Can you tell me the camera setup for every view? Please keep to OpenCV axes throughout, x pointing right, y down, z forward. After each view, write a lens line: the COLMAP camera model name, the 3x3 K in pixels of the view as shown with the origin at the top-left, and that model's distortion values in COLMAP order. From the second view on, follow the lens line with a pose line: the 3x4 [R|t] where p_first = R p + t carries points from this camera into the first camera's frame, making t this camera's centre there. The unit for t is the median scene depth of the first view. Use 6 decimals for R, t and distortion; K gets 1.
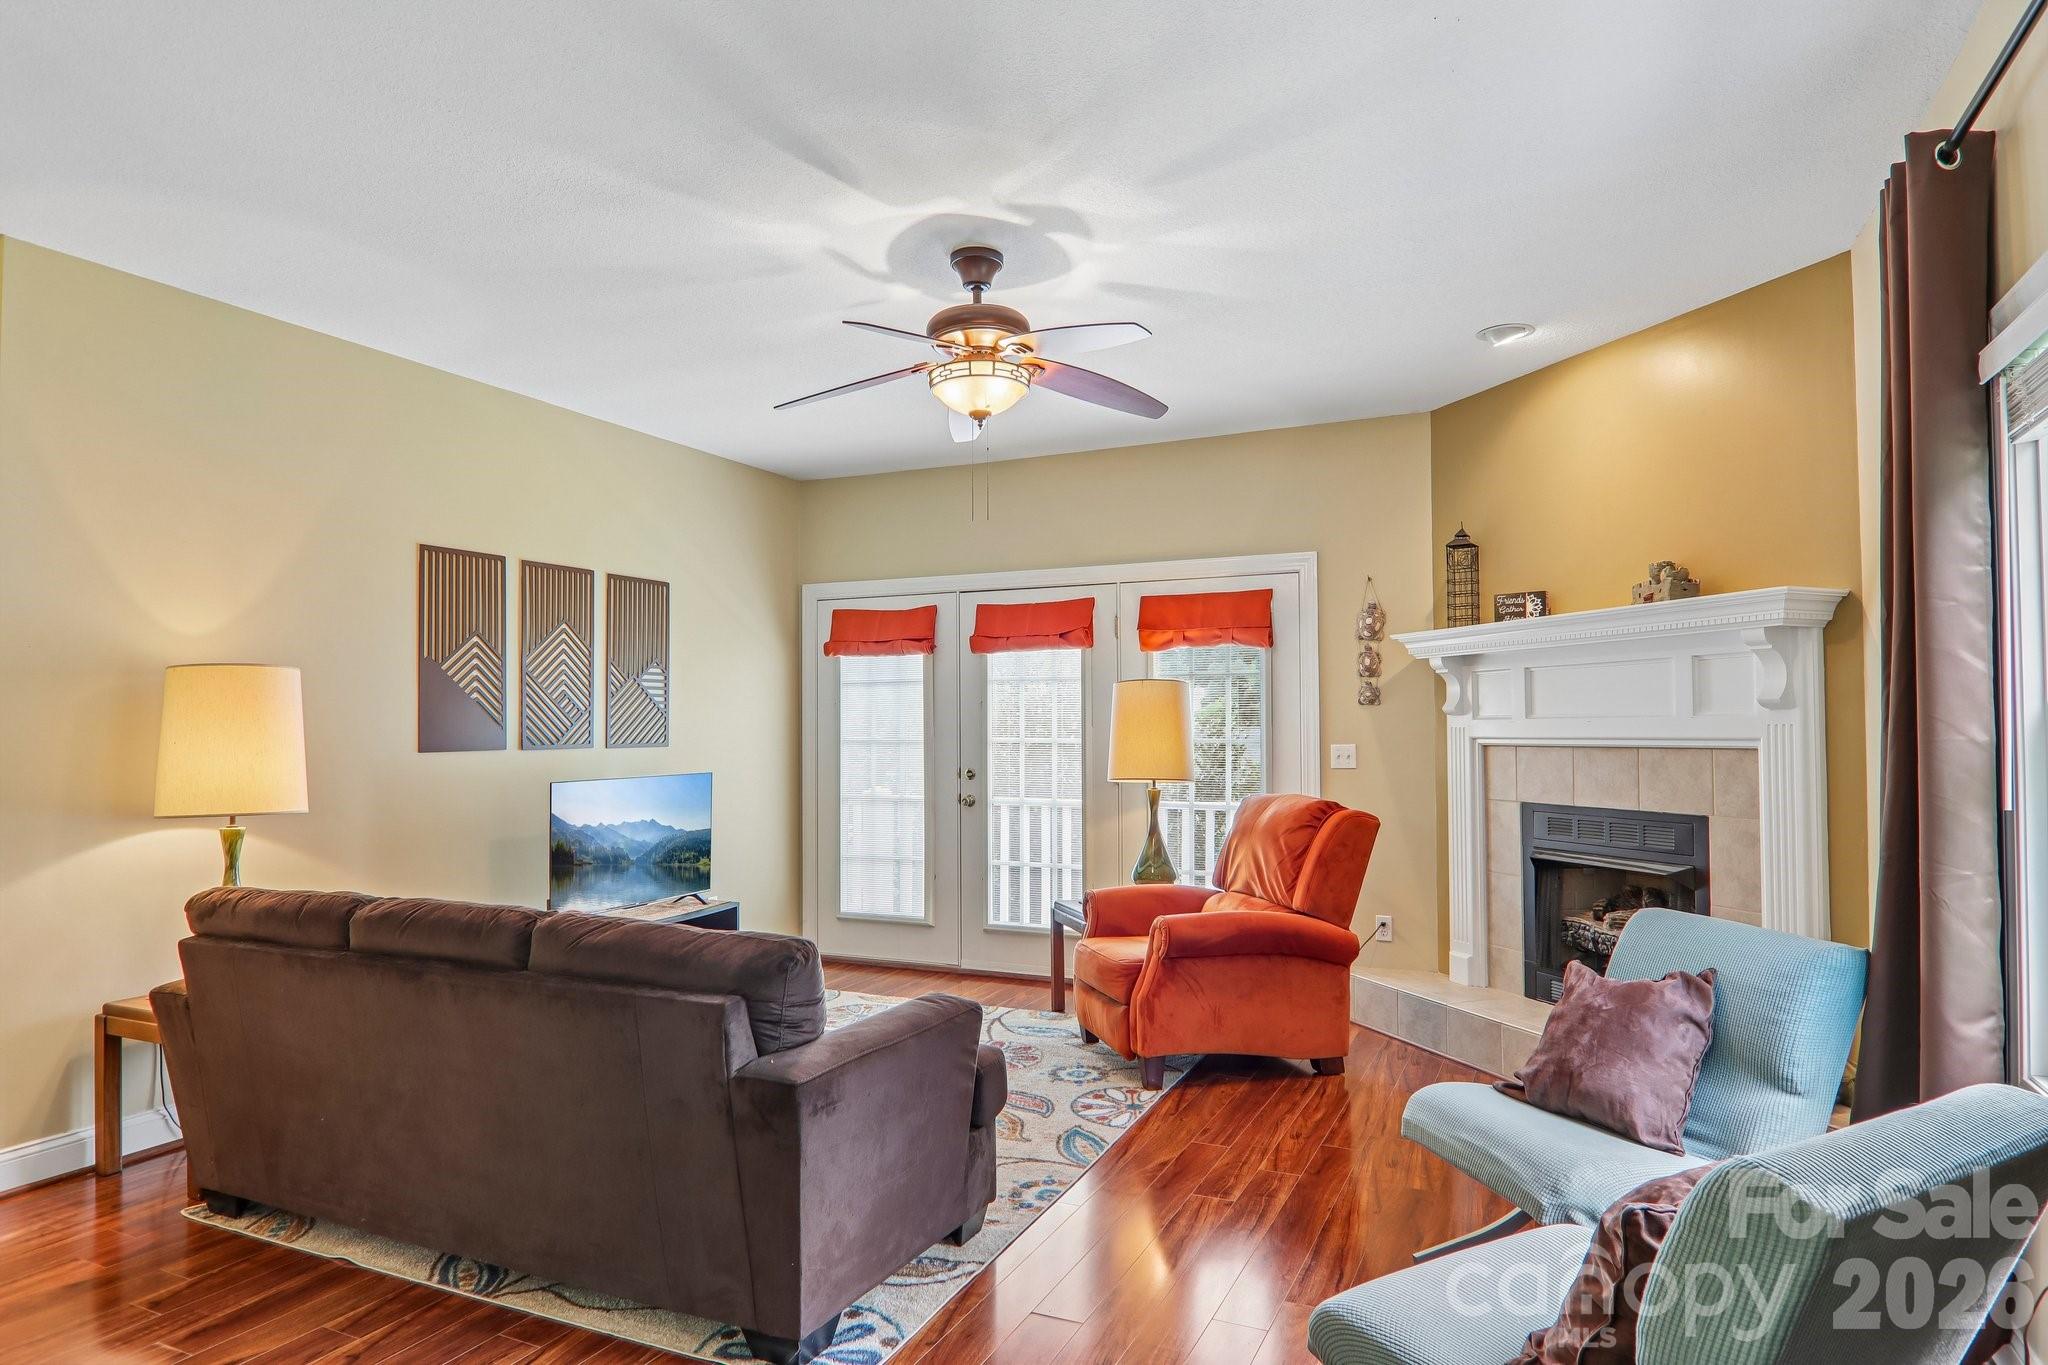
lens RADIAL K [[1207.2, 0, 1024.0], [0, 1207.2, 687.2], [0, 0, 1]] dist [0.002989, -0.000246]
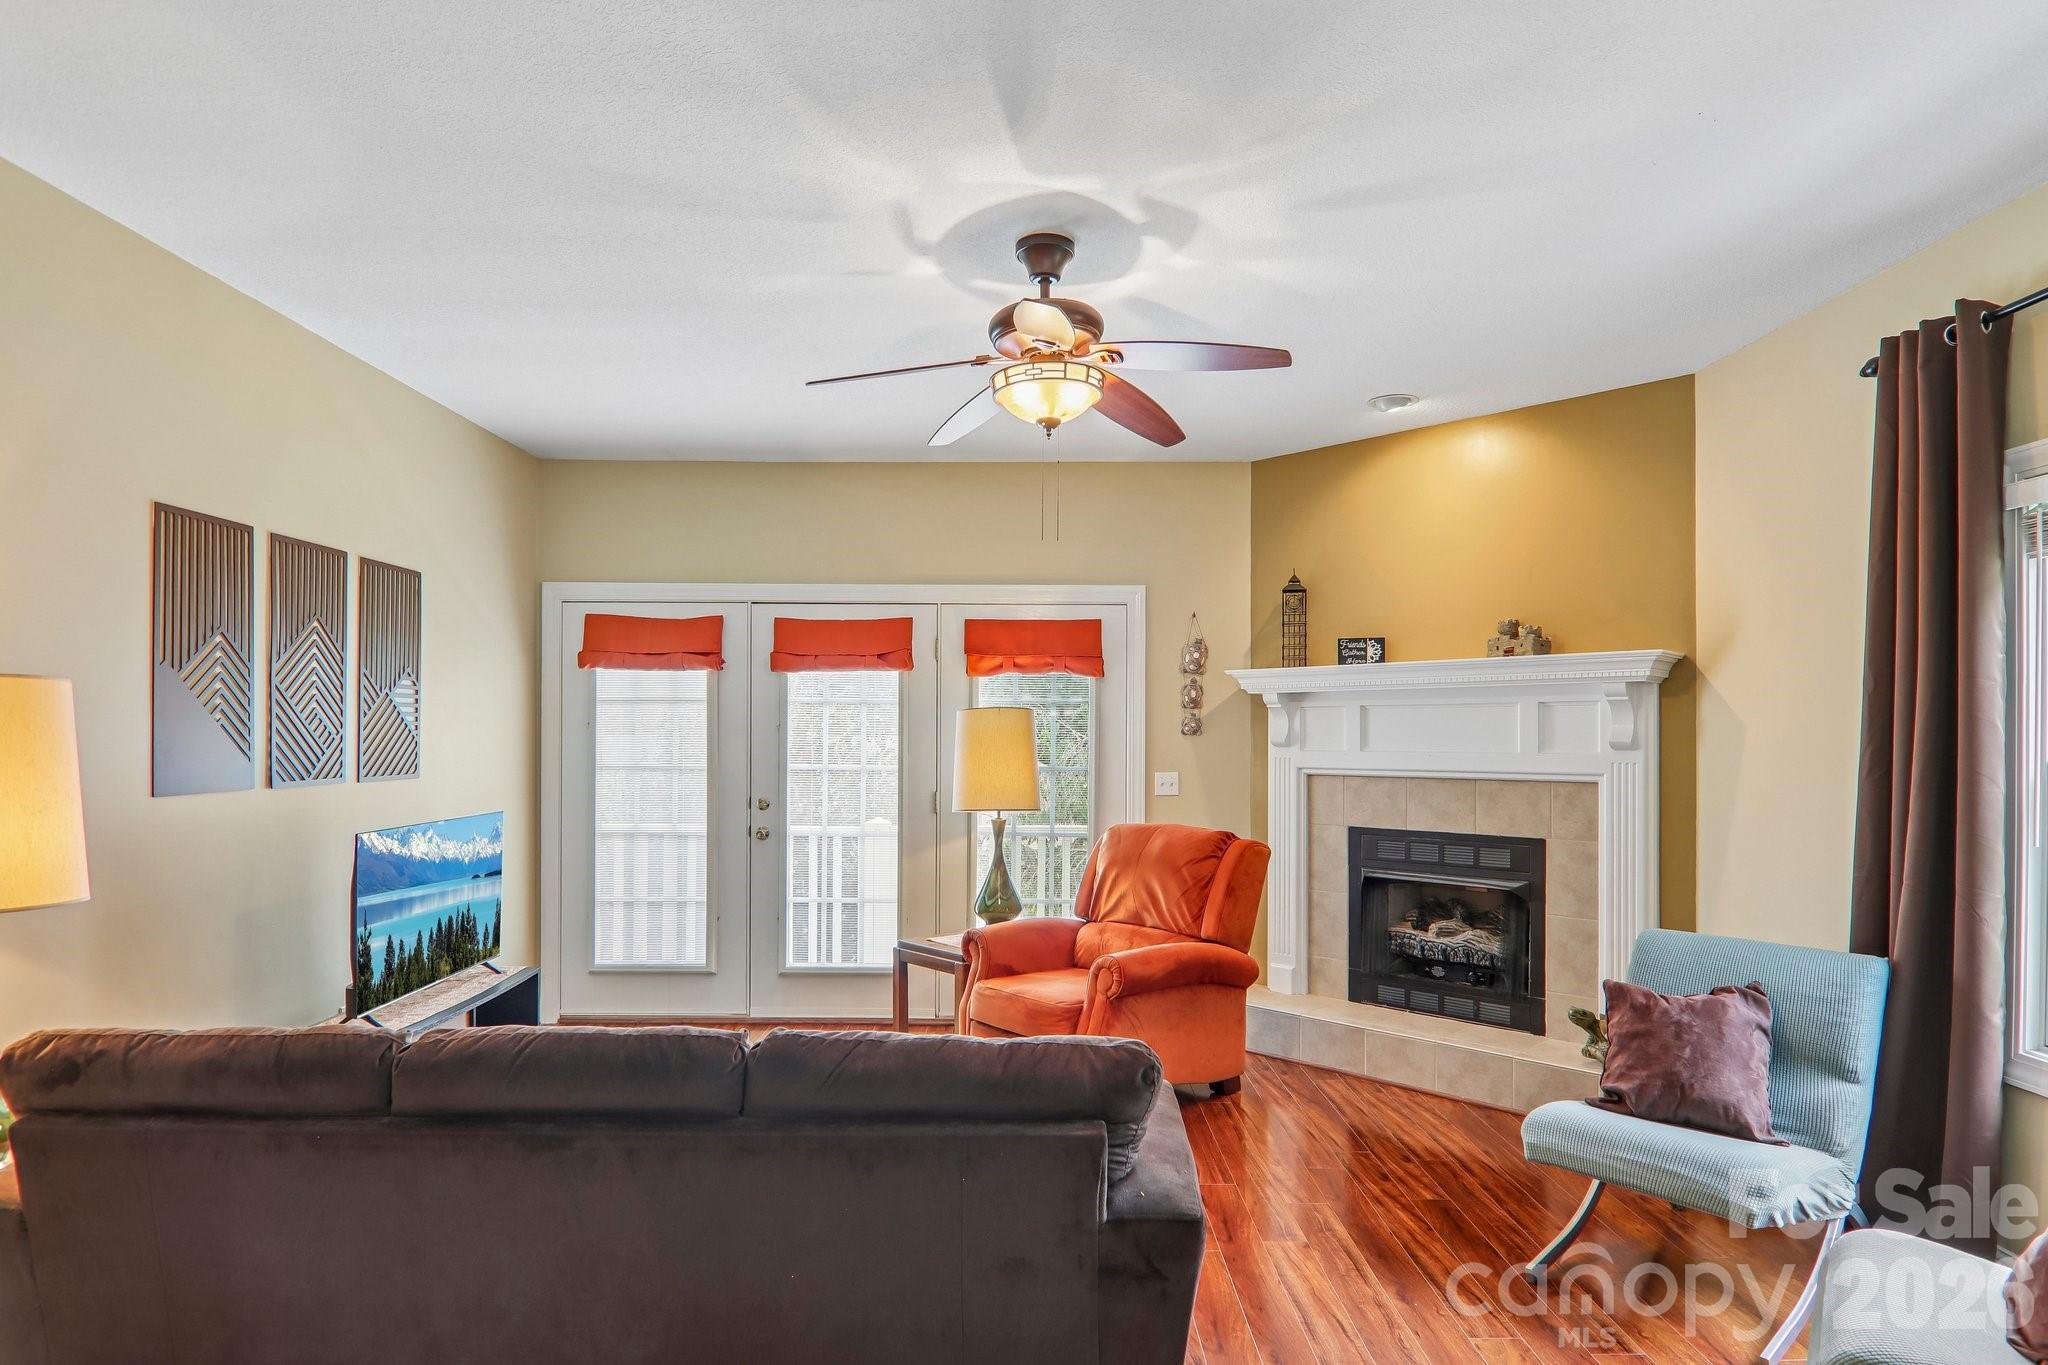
lens RADIAL K [[1165.9, 0, 1022.8], [0, 1165.9, 725.9], [0, 0, 1]] dist [-0.002877, -0.001140]
pose [[0.905702, 0.011647, 0.423756, -0.295626], [-0.022853, 0.999510, 0.021371, -0.012464], [-0.423299, -0.029040, 0.905524, 0.150743]]
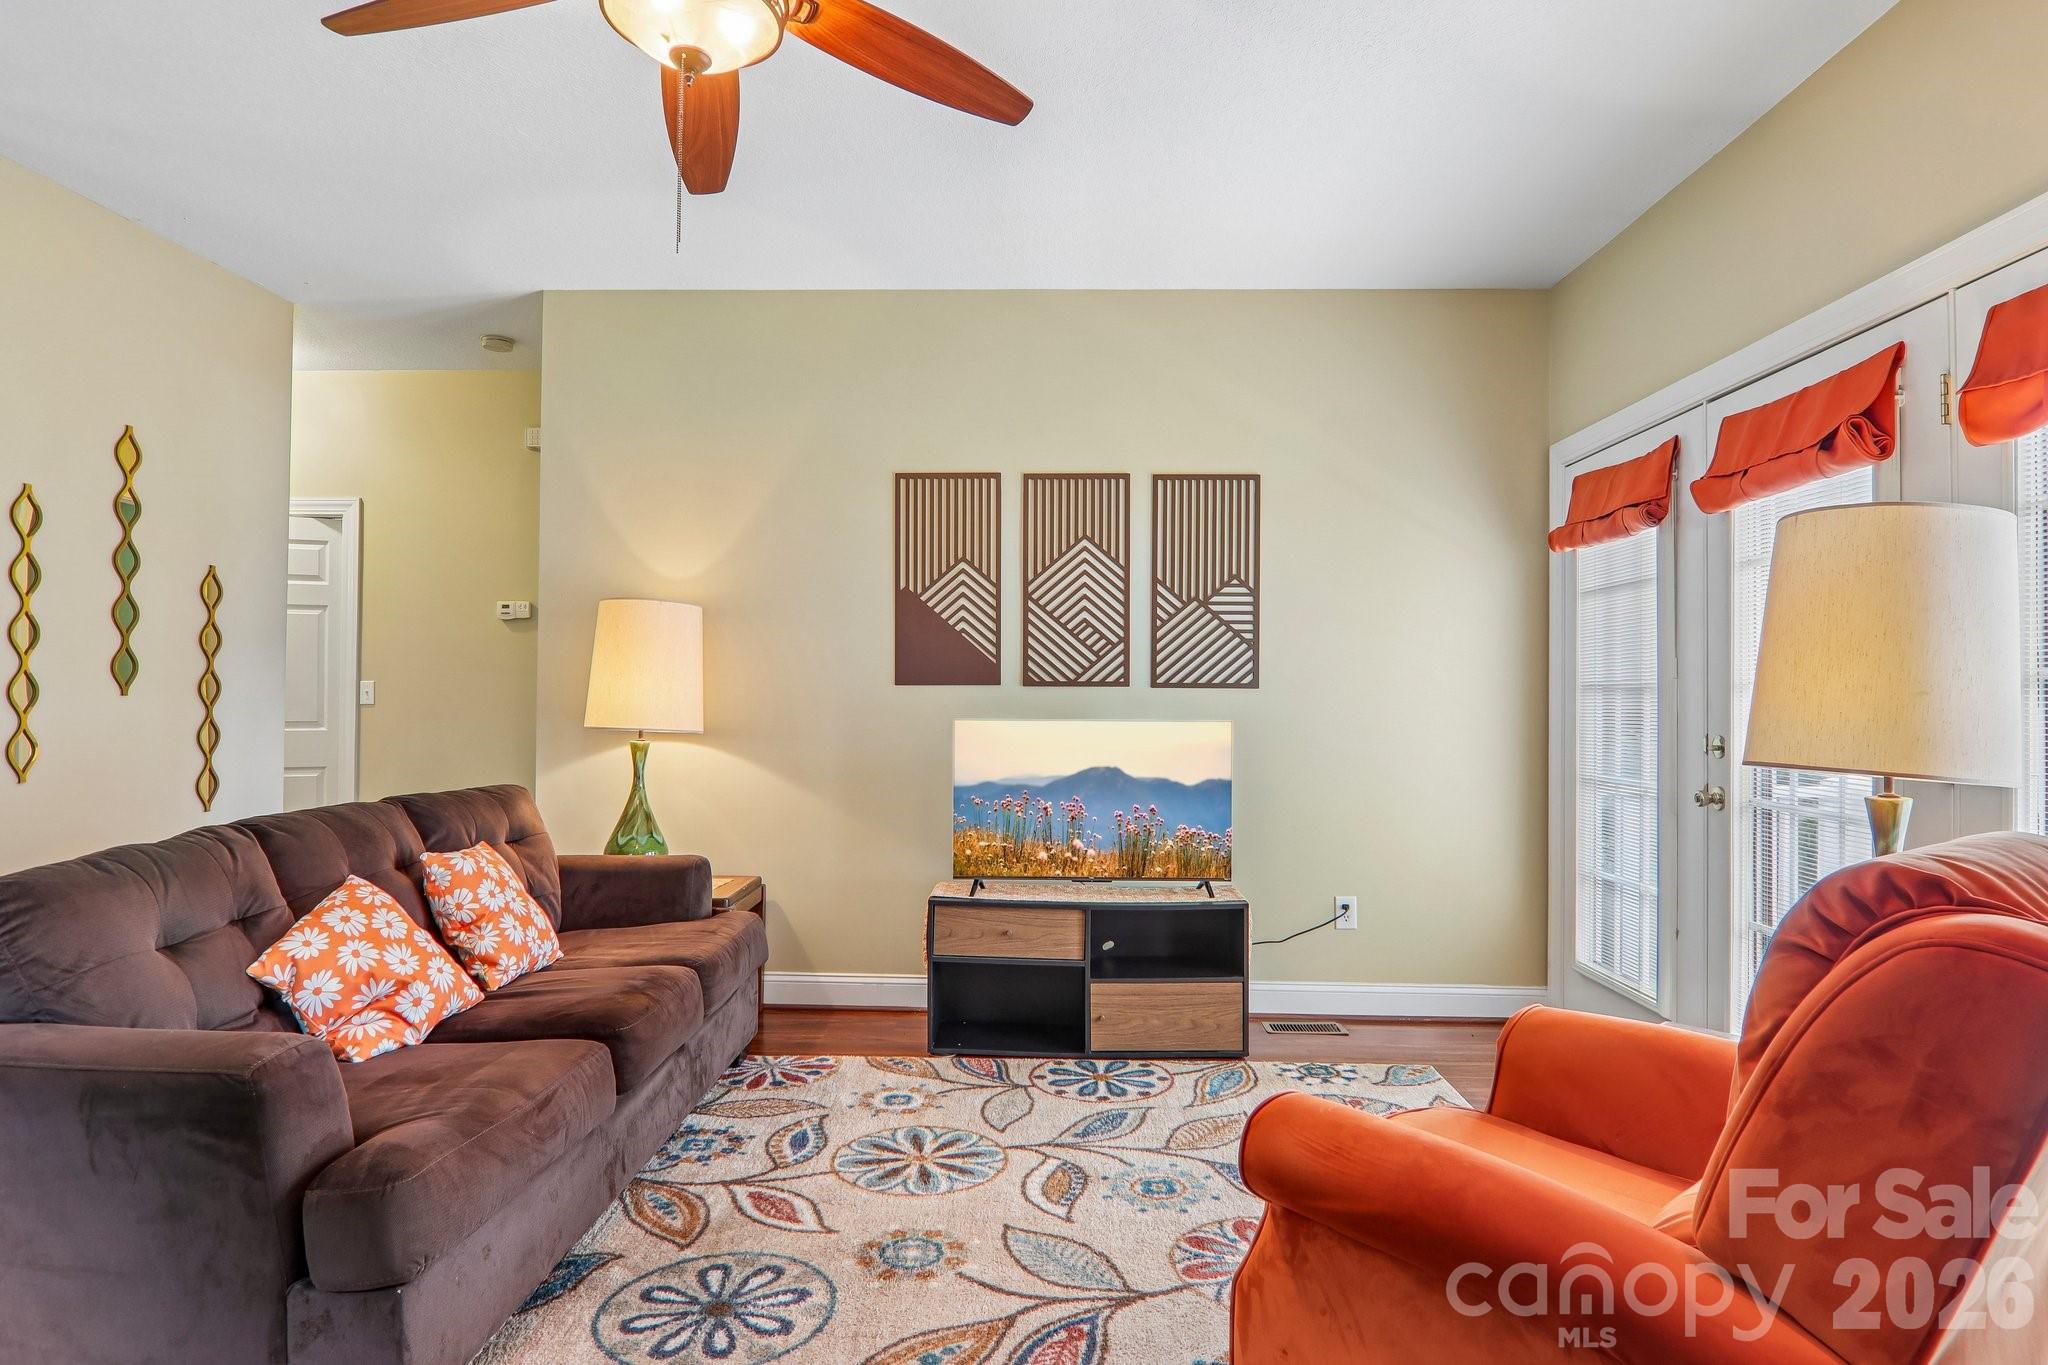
lens RADIAL K [[1135.4, 0, 1023.6], [0, 1135.4, 703.8], [0, 0, 1]] dist [0.001378, -0.018554]
pose [[0.399227, 0.015593, -0.916720, 0.350907], [0.019222, 0.999493, 0.025372, 0.043014], [0.916651, -0.027750, 0.398725, 0.653886]]
